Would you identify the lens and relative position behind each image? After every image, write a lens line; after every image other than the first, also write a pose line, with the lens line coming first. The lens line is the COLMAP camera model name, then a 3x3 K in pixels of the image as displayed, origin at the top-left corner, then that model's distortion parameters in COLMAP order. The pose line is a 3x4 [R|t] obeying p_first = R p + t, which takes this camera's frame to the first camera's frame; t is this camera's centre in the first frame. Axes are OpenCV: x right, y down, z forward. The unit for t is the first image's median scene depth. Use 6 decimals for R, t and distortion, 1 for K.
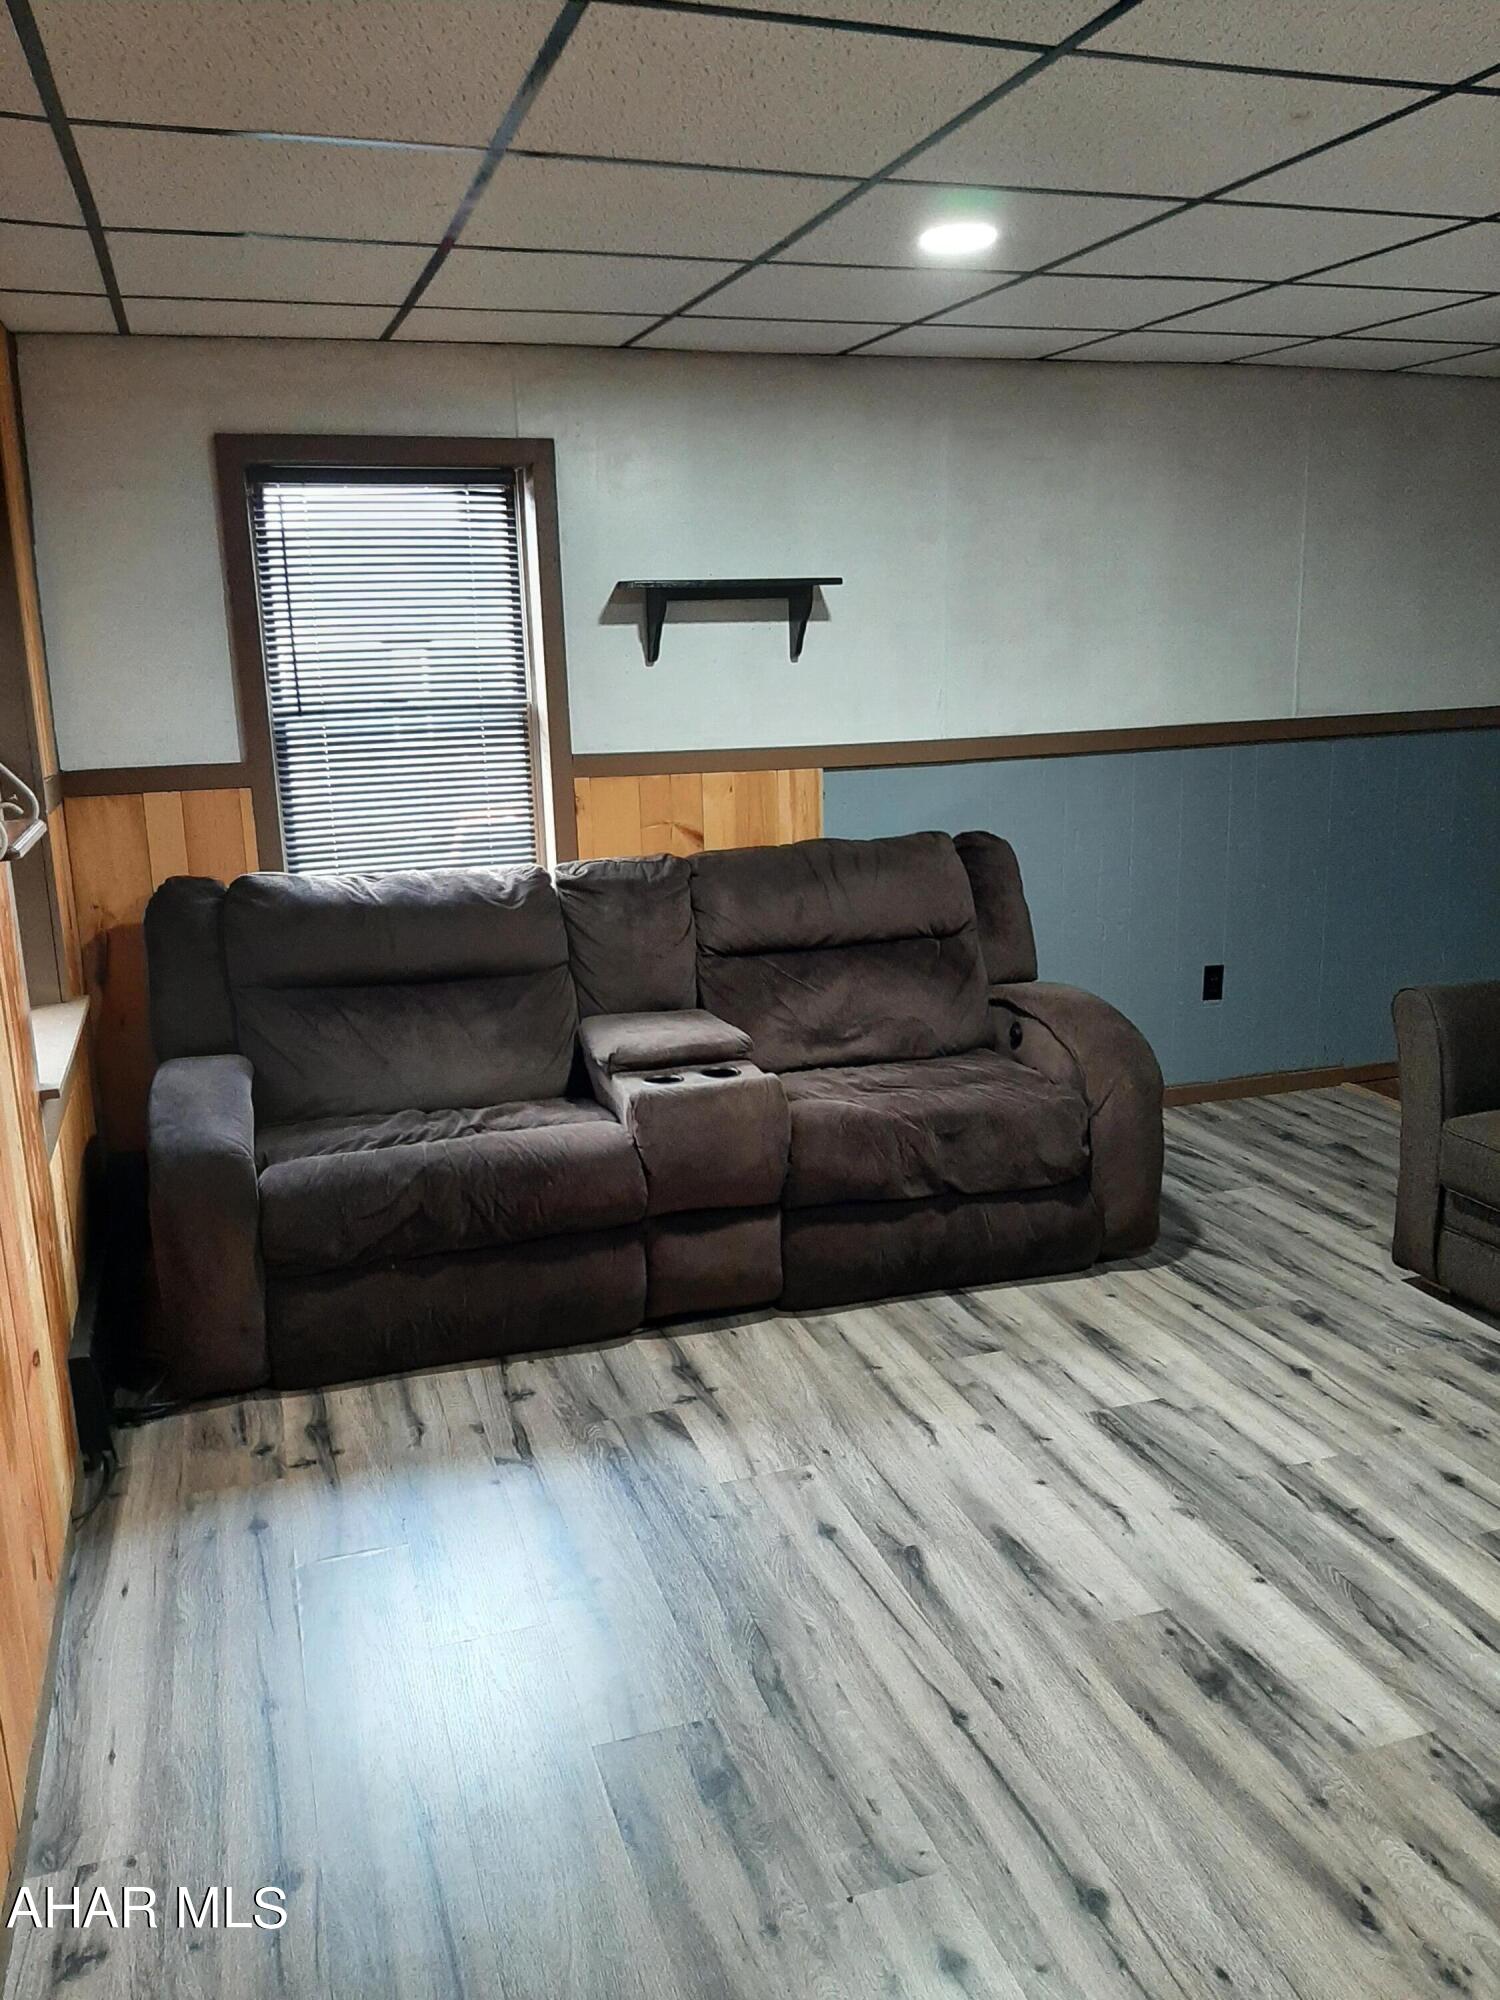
lens RADIAL K [[1540.8, 0, 747.5], [0, 1540.8, 1005.2], [0, 0, 1]] dist [0.033187, -0.044032]
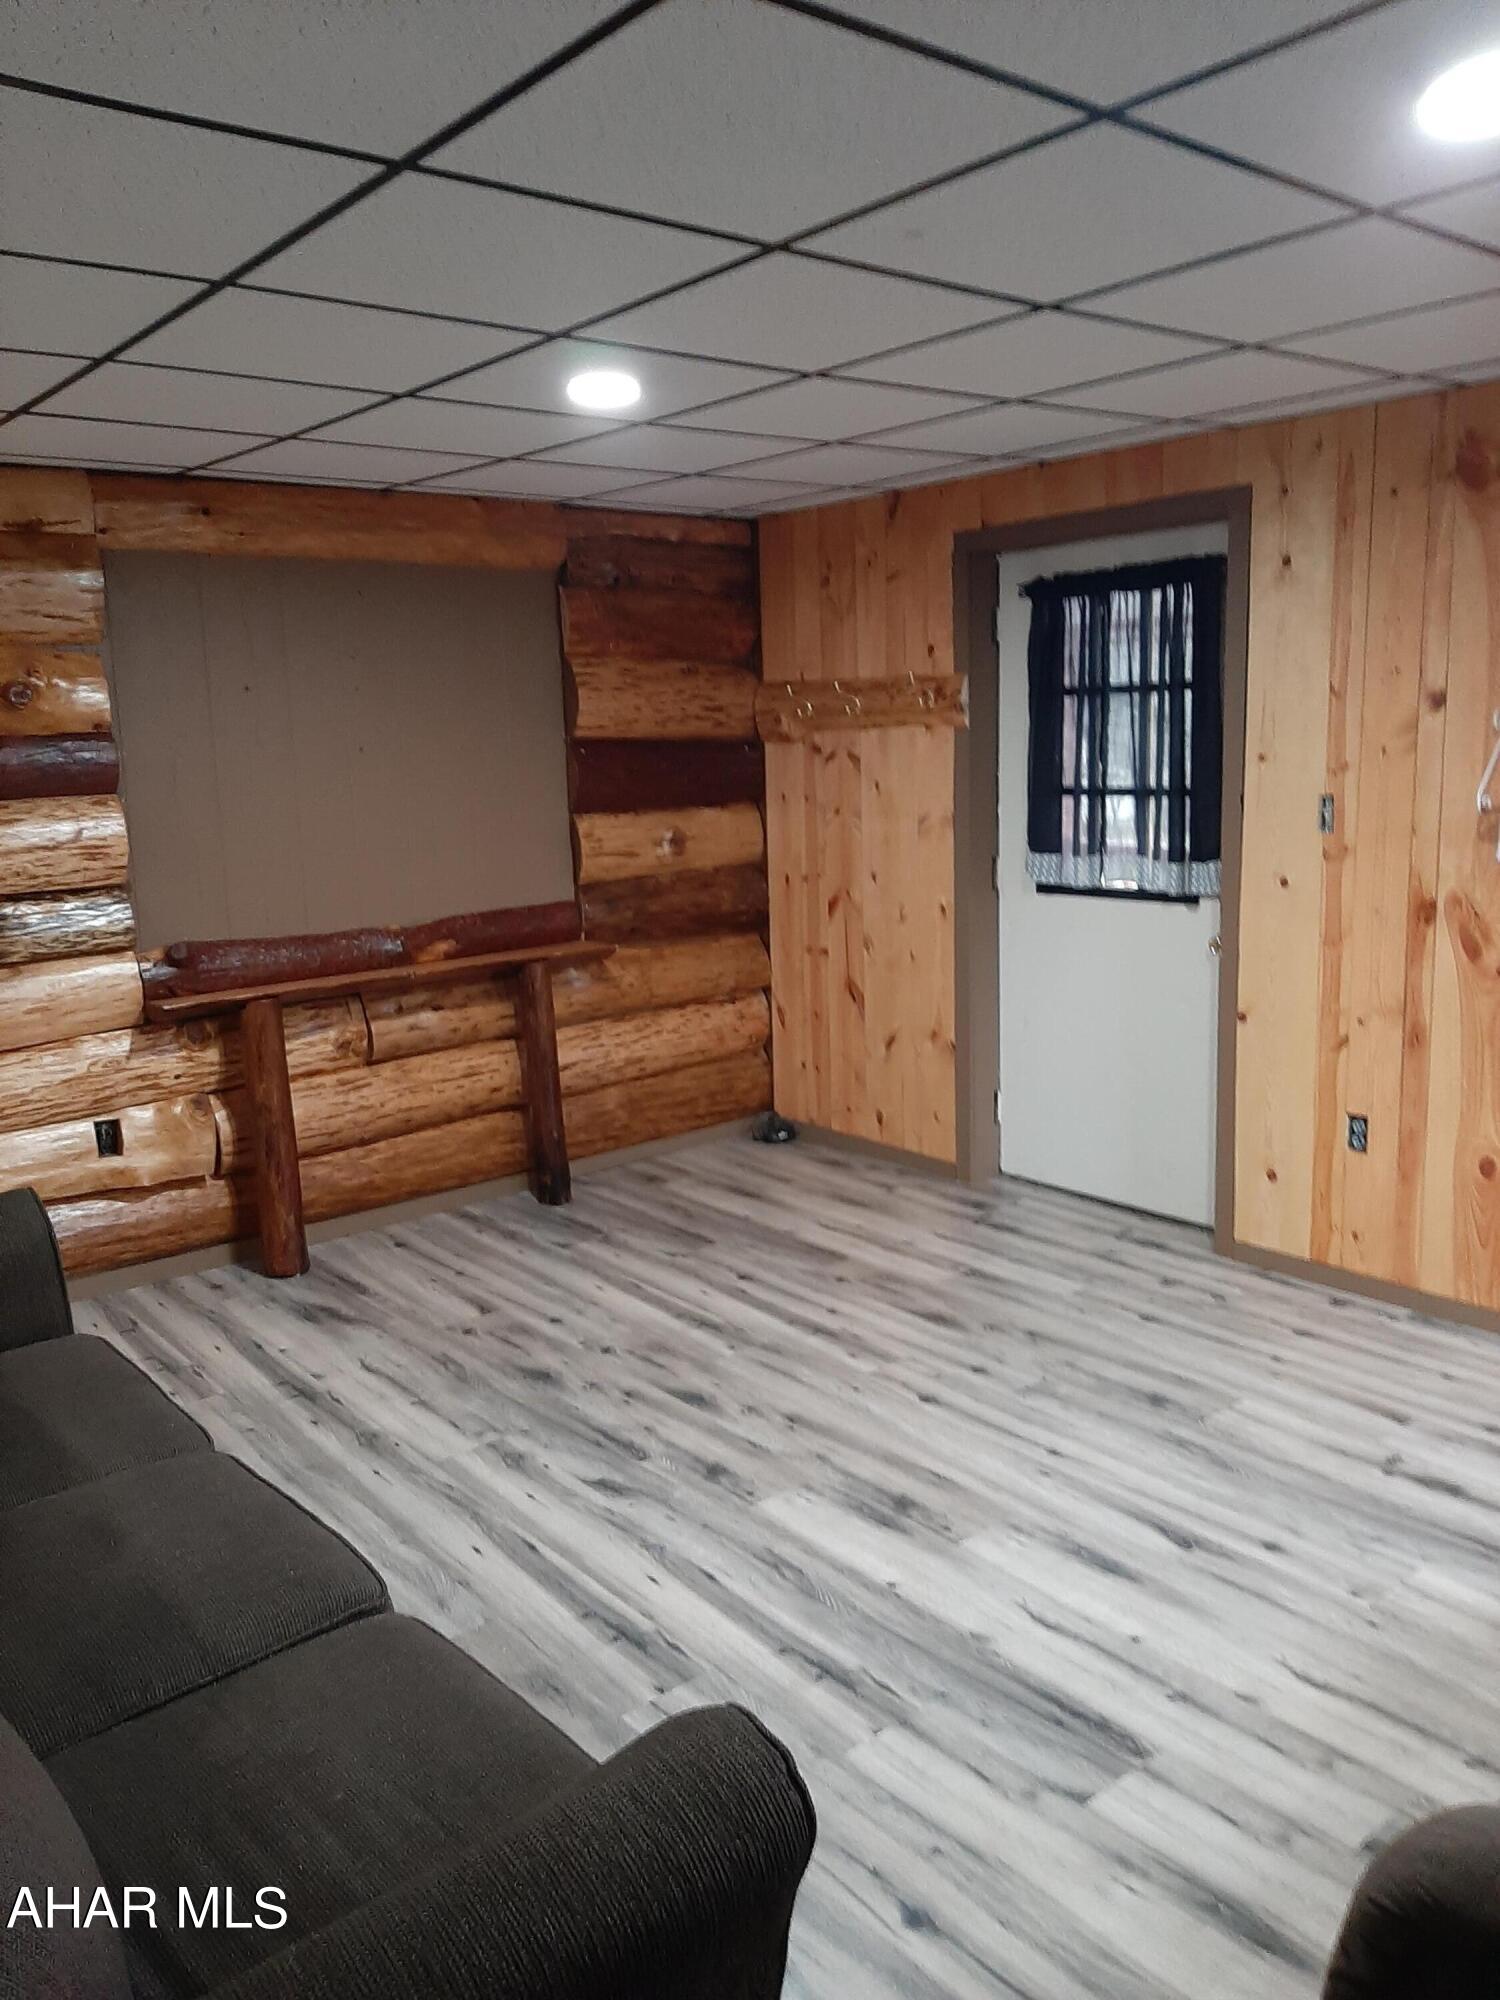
lens RADIAL K [[1540.8, 0, 750.8], [0, 1540.8, 1003.4], [0, 0, 1]] dist [0.033187, -0.044032]
pose [[-0.930375, 0.114995, -0.348107, 0.747803], [-0.039450, 0.912615, 0.406913, -0.439295], [0.364480, 0.392315, -0.844537, 1.705420]]
